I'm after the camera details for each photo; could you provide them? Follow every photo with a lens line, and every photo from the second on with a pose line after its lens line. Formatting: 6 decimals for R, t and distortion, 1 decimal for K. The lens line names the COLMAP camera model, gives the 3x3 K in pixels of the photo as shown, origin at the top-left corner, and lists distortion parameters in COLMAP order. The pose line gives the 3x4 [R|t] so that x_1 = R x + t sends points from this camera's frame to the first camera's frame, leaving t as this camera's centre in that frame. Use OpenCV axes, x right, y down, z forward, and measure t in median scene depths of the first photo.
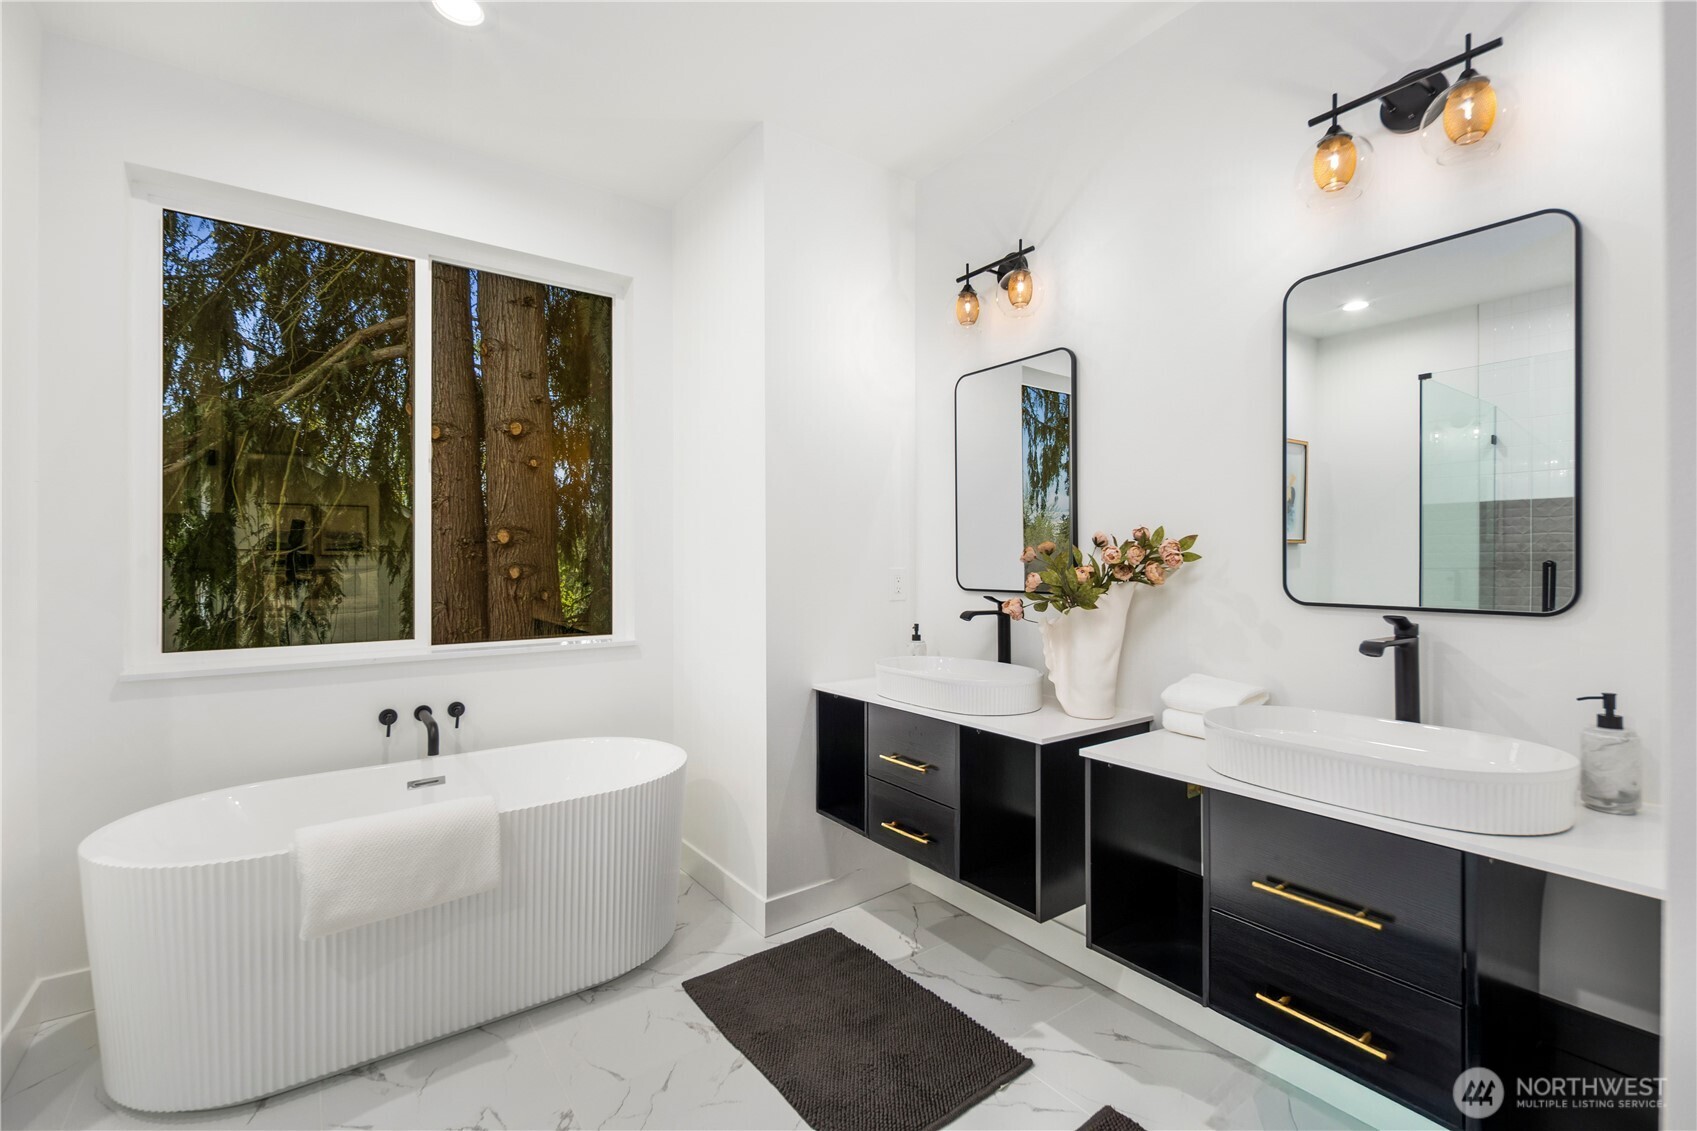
lens RADIAL K [[746.1, 0, 846.7], [0, 746.1, 558.3], [0, 0, 1]] dist [0.014819, -0.008197]
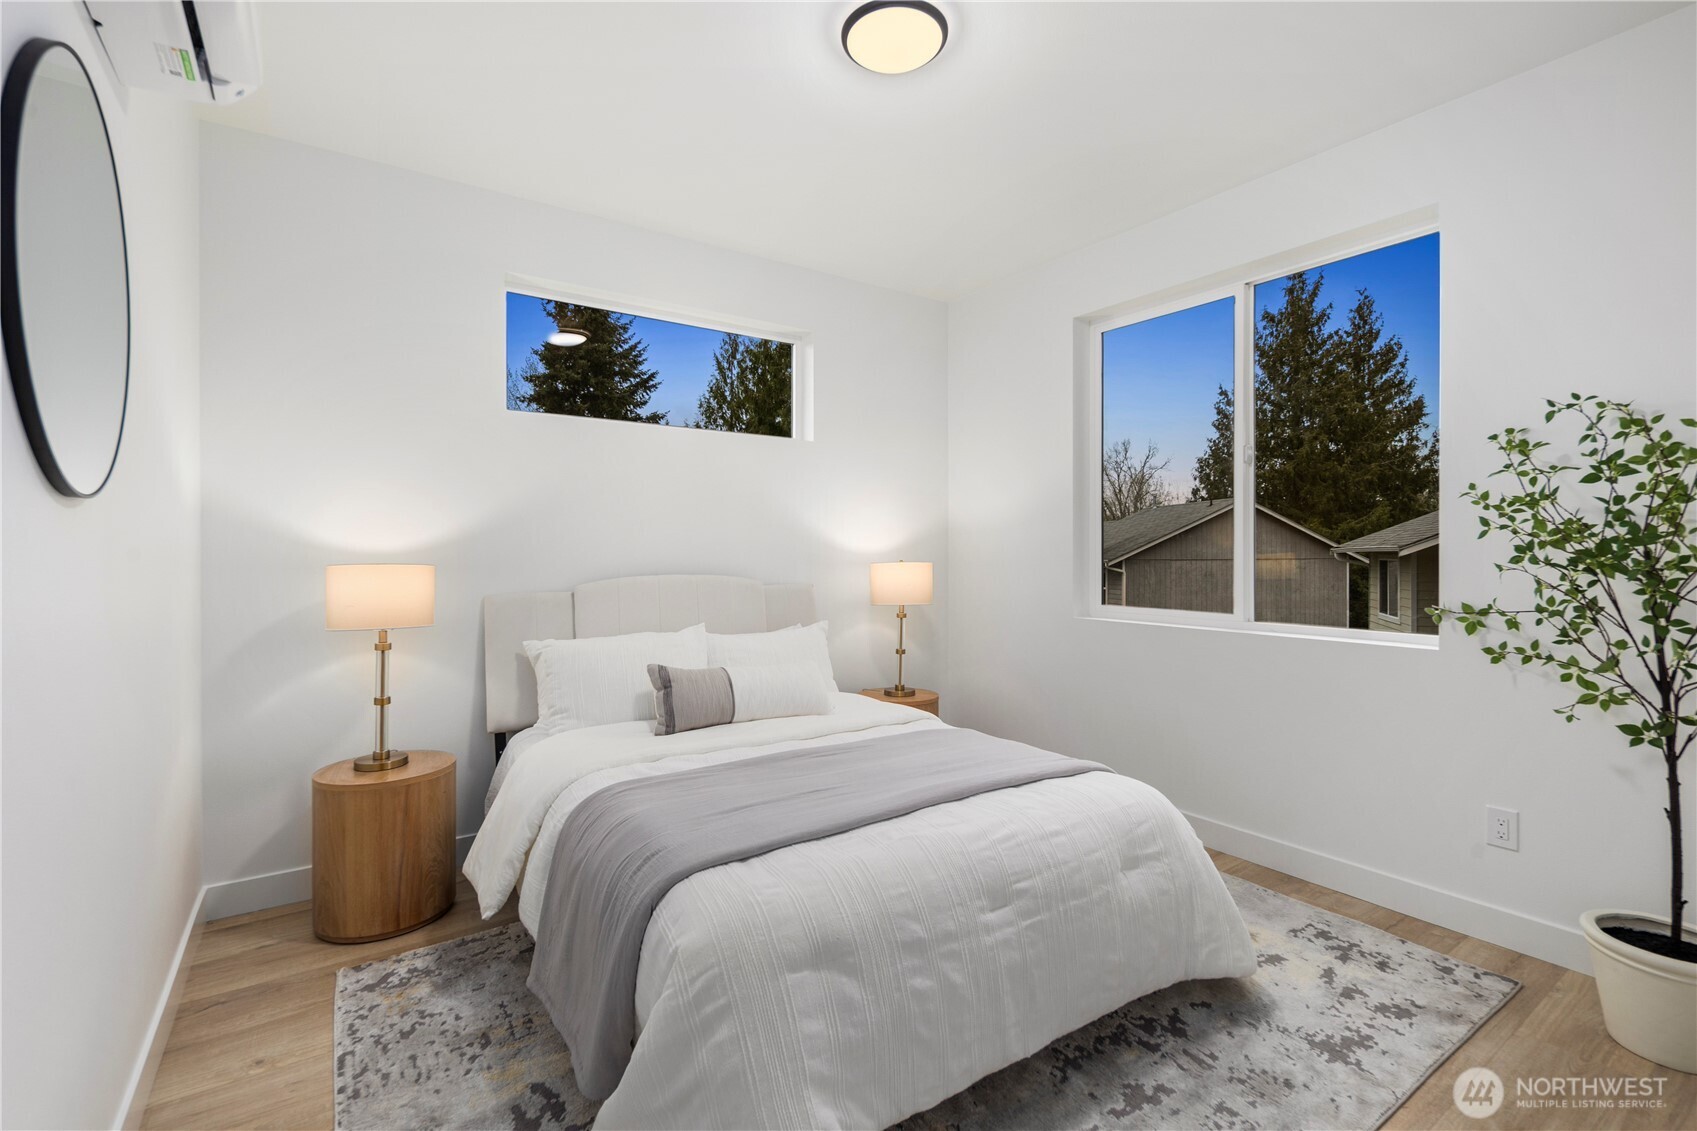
lens RADIAL K [[746.1, 0, 846.7], [0, 746.1, 558.3], [0, 0, 1]] dist [0.014819, -0.008197]
pose [[-0.036982, 0.004991, -0.999303, 0.682341], [0.001082, 0.999987, 0.004954, 0.014468], [0.999315, -0.000898, -0.036987, 0.456360]]
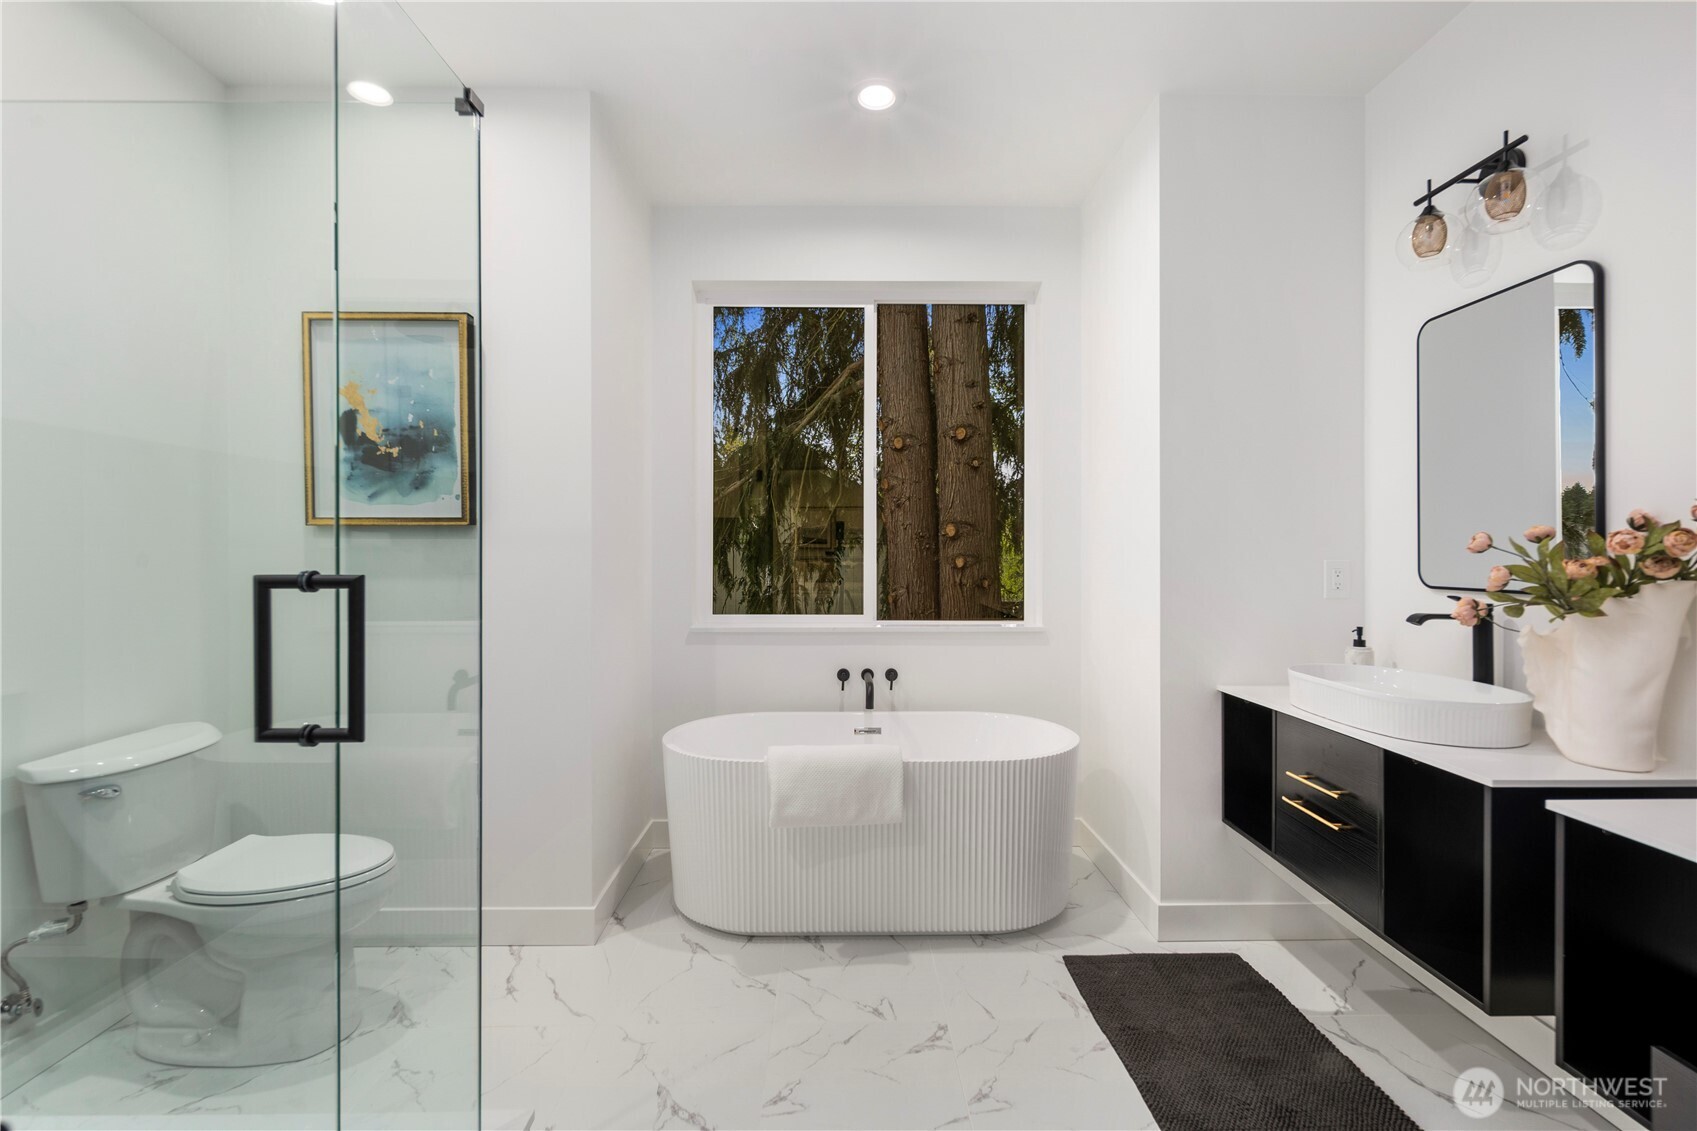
lens RADIAL K [[750.0, 0, 844.5], [0, 750.0, 552.7], [0, 0, 1]] dist [0.000521, 0.000234]
pose [[0.809325, 0.001846, -0.587358, 0.132837], [-0.000100, 0.999995, 0.003006, 0.002951], [0.587361, -0.002374, 0.809322, -0.018567]]
